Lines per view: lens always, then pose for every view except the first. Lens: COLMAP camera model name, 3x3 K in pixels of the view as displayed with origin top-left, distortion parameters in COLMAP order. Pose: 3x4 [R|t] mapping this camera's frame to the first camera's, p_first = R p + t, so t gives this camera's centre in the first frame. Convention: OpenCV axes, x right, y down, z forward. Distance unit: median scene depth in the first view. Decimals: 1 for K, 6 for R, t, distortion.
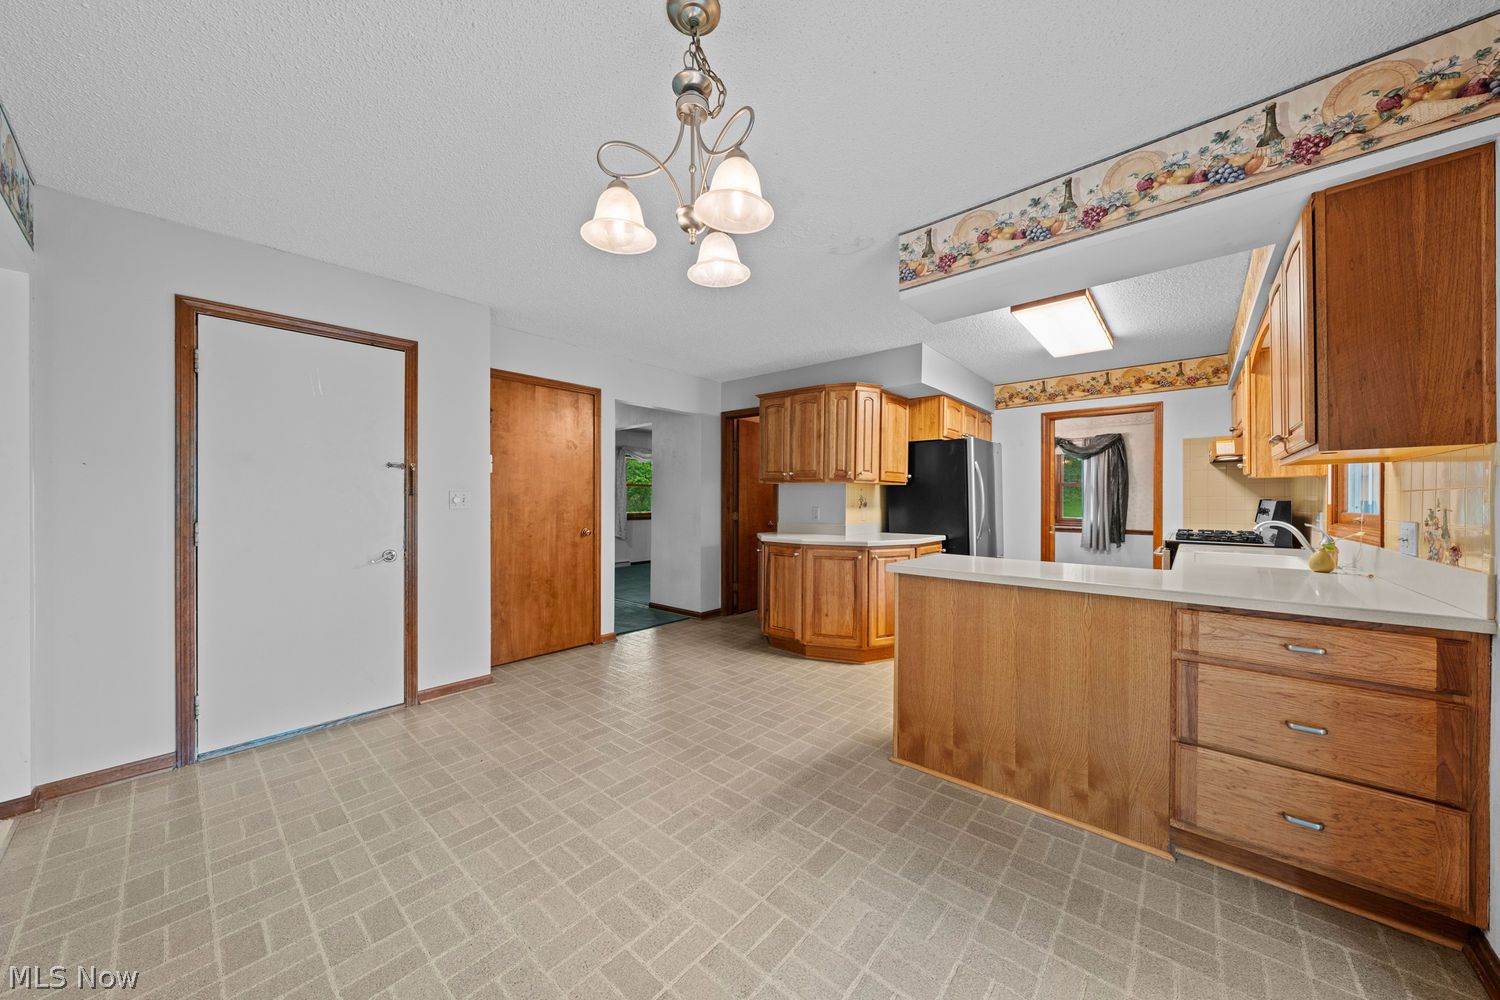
lens RADIAL K [[495.5, 0, 750.7], [0, 495.5, 504.5], [0, 0, 1]] dist [-0.001172, -0.000054]
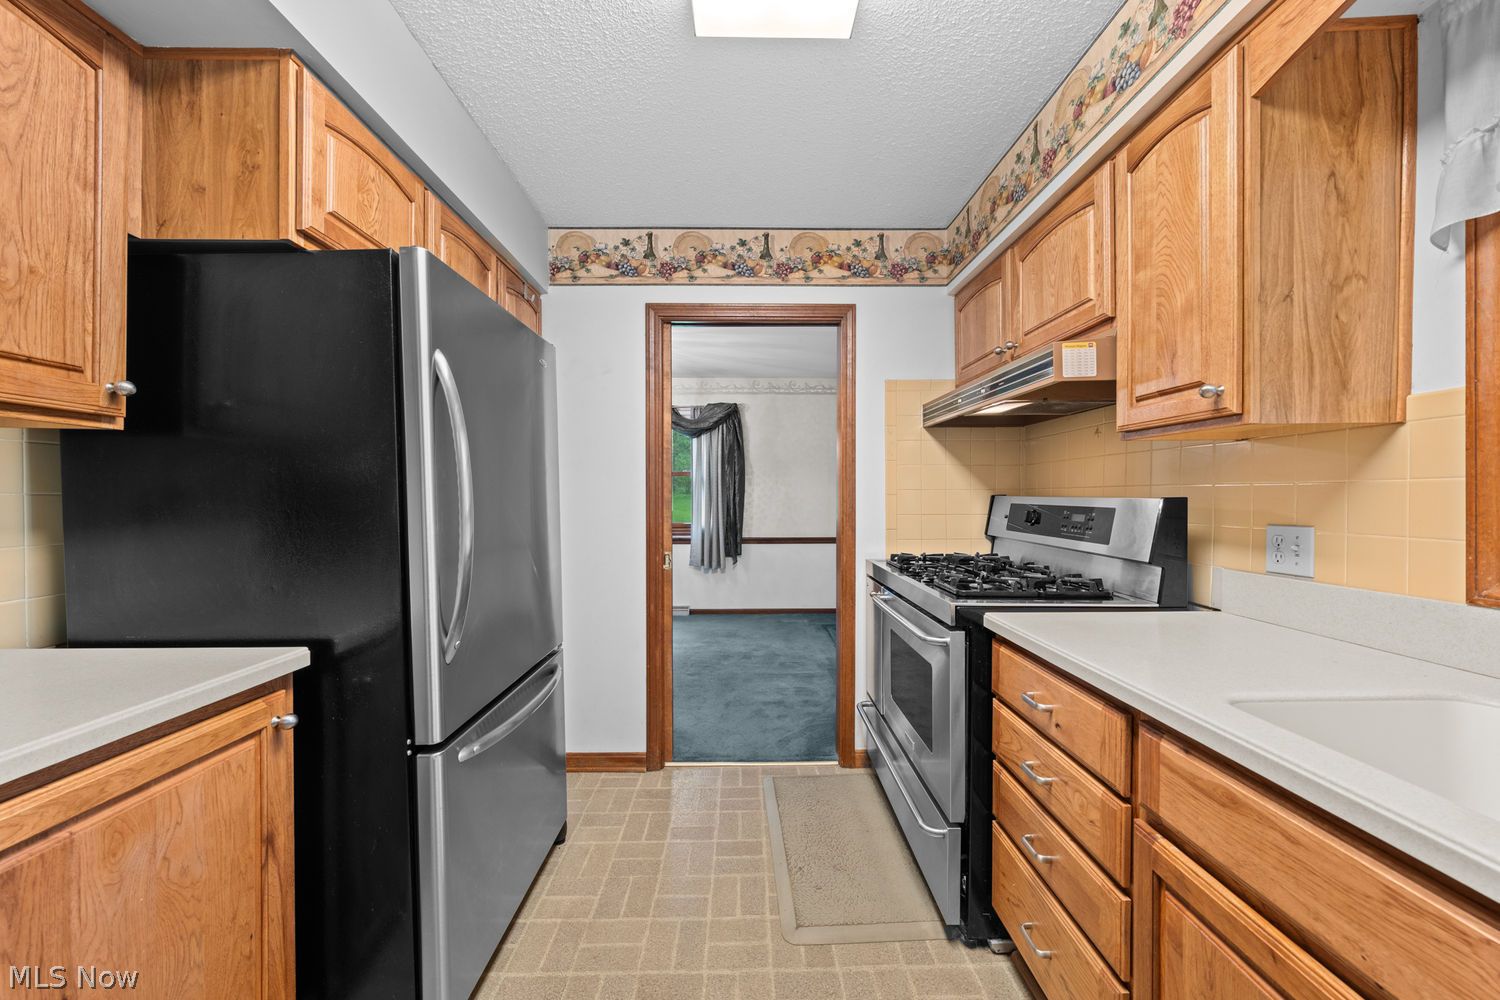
lens RADIAL K [[556.5, 0, 752.0], [0, 556.5, 501.1], [0, 0, 1]] dist [-0.001905, -0.000094]
pose [[0.736845, -0.007001, 0.676025, 0.309015], [0.007439, 0.999970, 0.002248, -0.006052], [-0.676021, 0.003373, 0.736875, 0.552619]]
